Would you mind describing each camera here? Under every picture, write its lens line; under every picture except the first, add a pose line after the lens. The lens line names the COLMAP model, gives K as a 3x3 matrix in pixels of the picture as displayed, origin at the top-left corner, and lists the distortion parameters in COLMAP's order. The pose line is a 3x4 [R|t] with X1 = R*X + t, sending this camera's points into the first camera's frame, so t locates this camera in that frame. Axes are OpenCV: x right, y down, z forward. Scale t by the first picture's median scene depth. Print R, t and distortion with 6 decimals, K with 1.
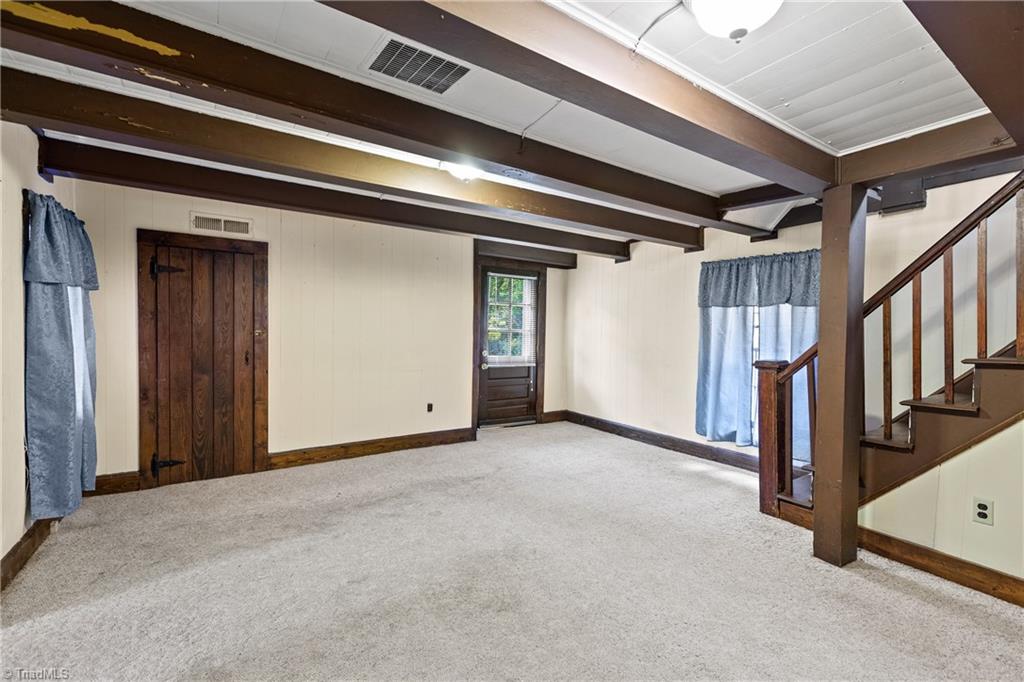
lens RADIAL K [[477.6, 0, 513.2], [0, 477.6, 332.8], [0, 0, 1]] dist [0.001341, -0.000467]
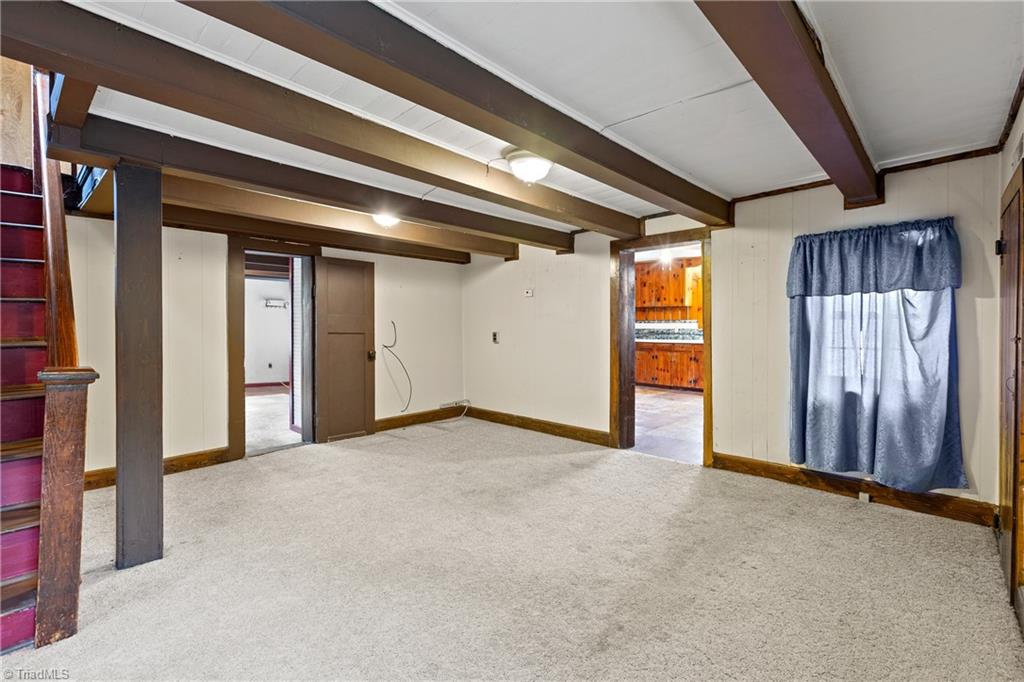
lens RADIAL K [[457.1, 0, 510.5], [0, 457.1, 328.1], [0, 0, 1]] dist [0.001137, -0.000159]
pose [[-0.974040, -0.017814, -0.225672, 0.138790], [-0.021204, 0.999696, 0.012606, -0.009439], [0.225379, 0.017064, -0.974122, 1.646010]]
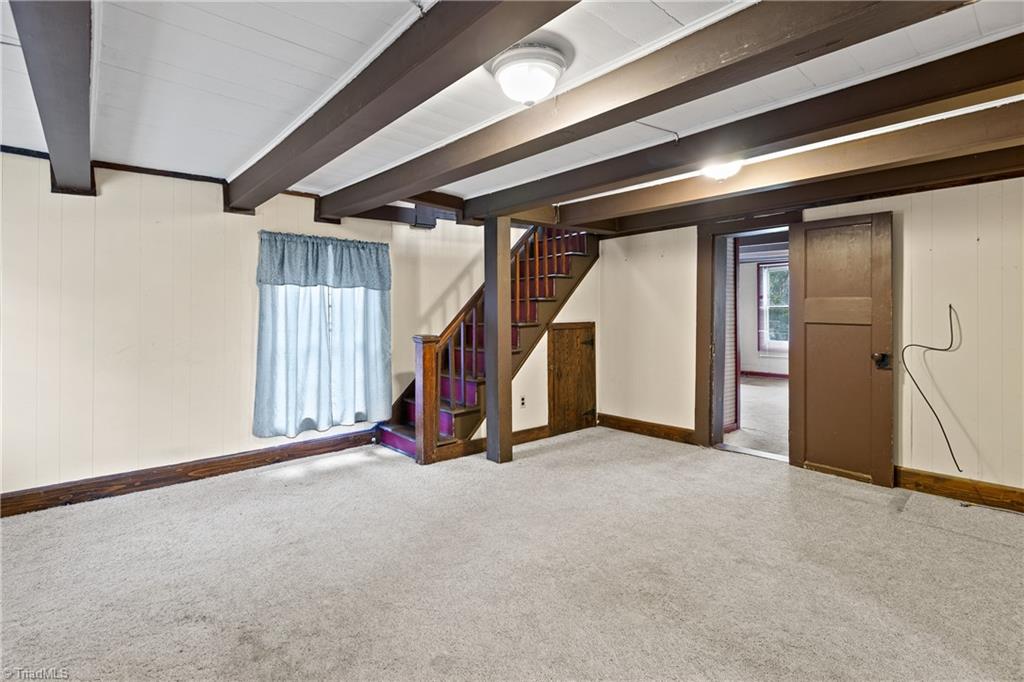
lens RADIAL K [[469.1, 0, 510.6], [0, 469.1, 313.4], [0, 0, 1]] dist [0.001281, 0.000039]
pose [[-0.137609, -0.019240, 0.990300, -0.646375], [0.014172, 0.999671, 0.021391, -0.019886], [-0.990385, 0.016978, -0.137291, 0.940378]]
